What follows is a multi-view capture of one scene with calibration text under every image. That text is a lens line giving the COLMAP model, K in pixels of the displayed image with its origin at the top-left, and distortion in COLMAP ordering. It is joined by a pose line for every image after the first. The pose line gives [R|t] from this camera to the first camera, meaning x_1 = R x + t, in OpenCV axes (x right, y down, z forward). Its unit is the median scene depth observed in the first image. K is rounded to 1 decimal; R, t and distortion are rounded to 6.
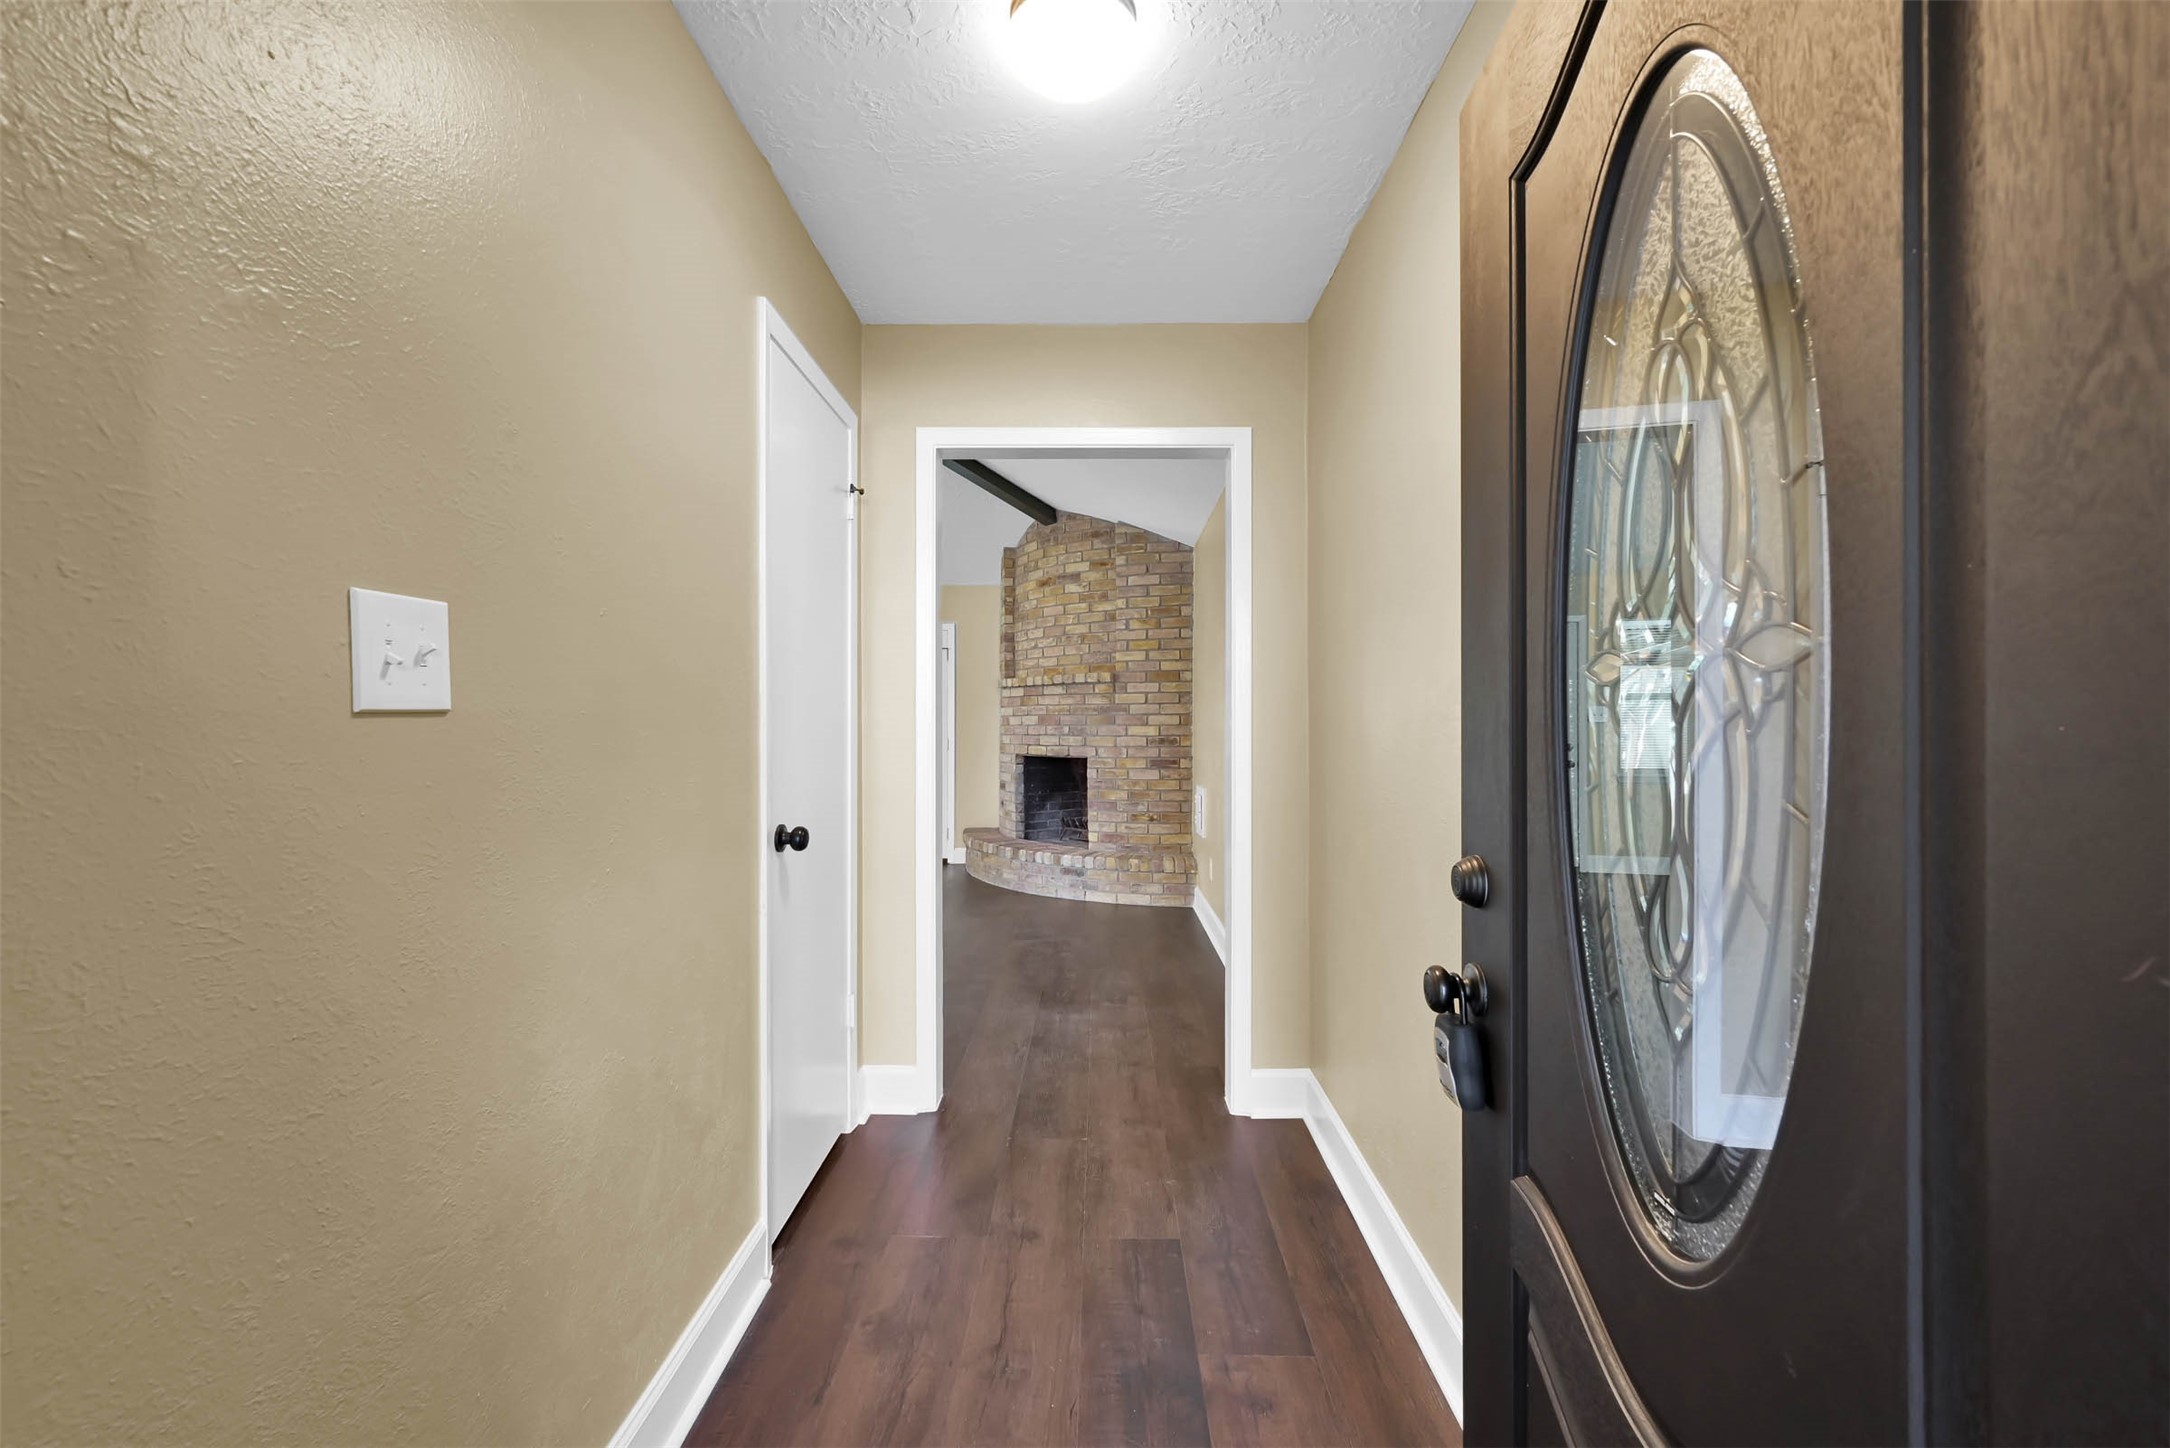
lens RADIAL K [[857.3, 0, 1086.0], [0, 857.3, 726.8], [0, 0, 1]] dist [-0.000858, -0.000110]
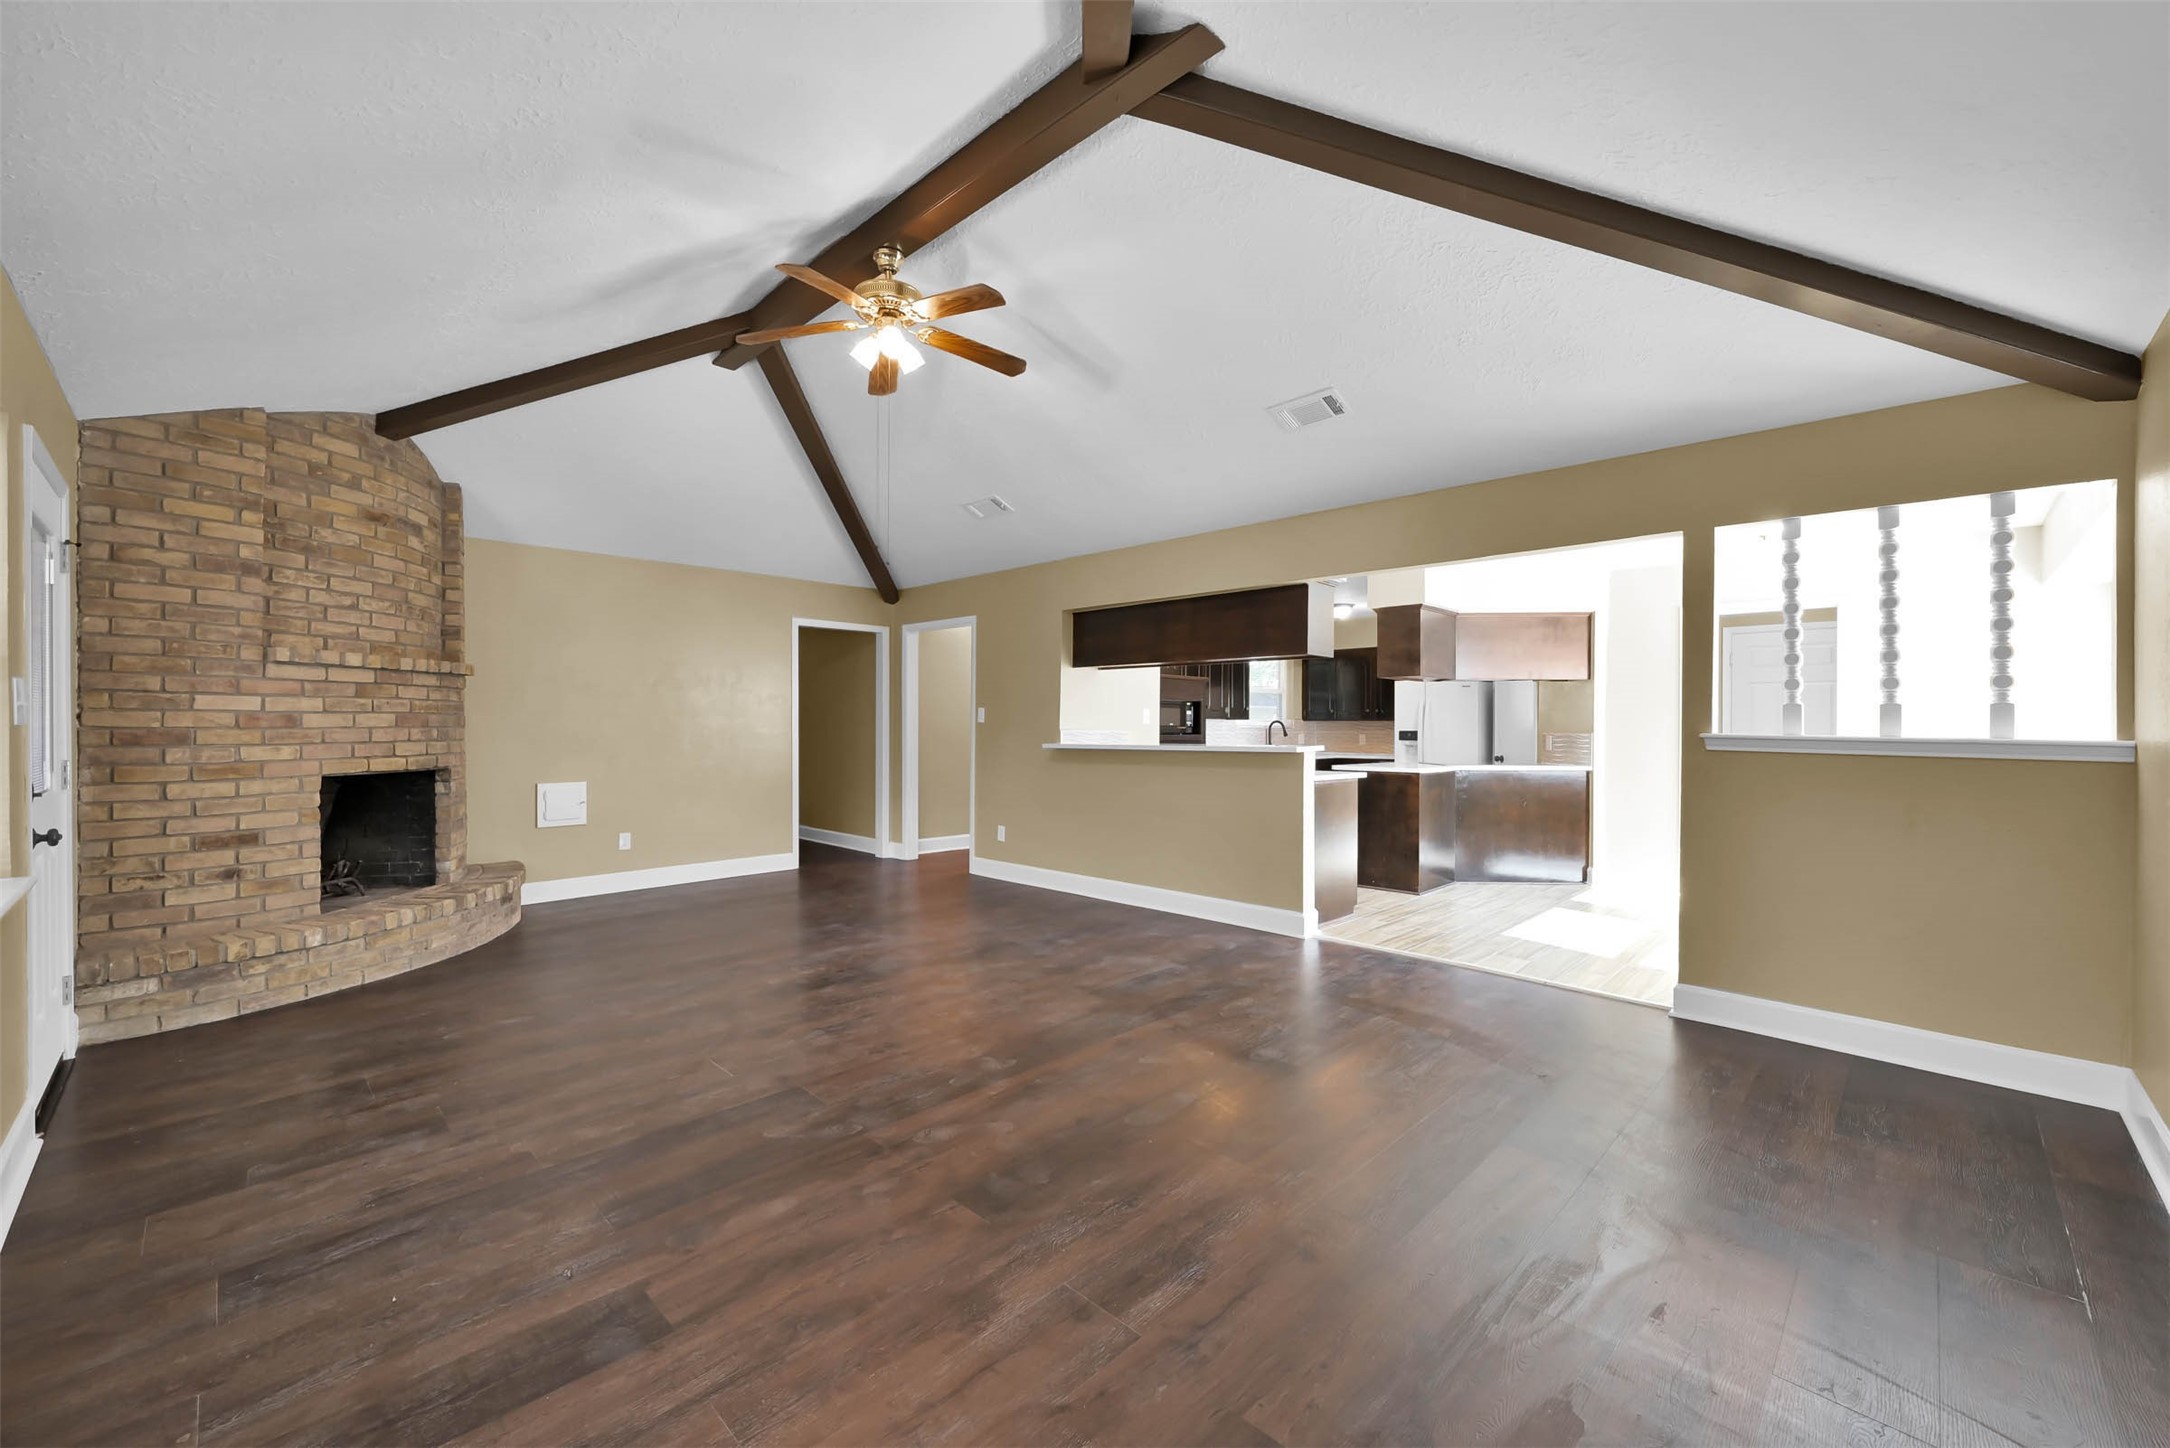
lens RADIAL K [[857.3, 0, 1084.8], [0, 857.3, 726.0], [0, 0, 1]] dist [-0.000858, -0.000110]
pose [[-0.720408, -0.000548, 0.693550, -0.942977], [0.000758, 0.999998, 0.001576, -0.003745], [-0.693550, 0.001661, -0.720406, 1.124785]]
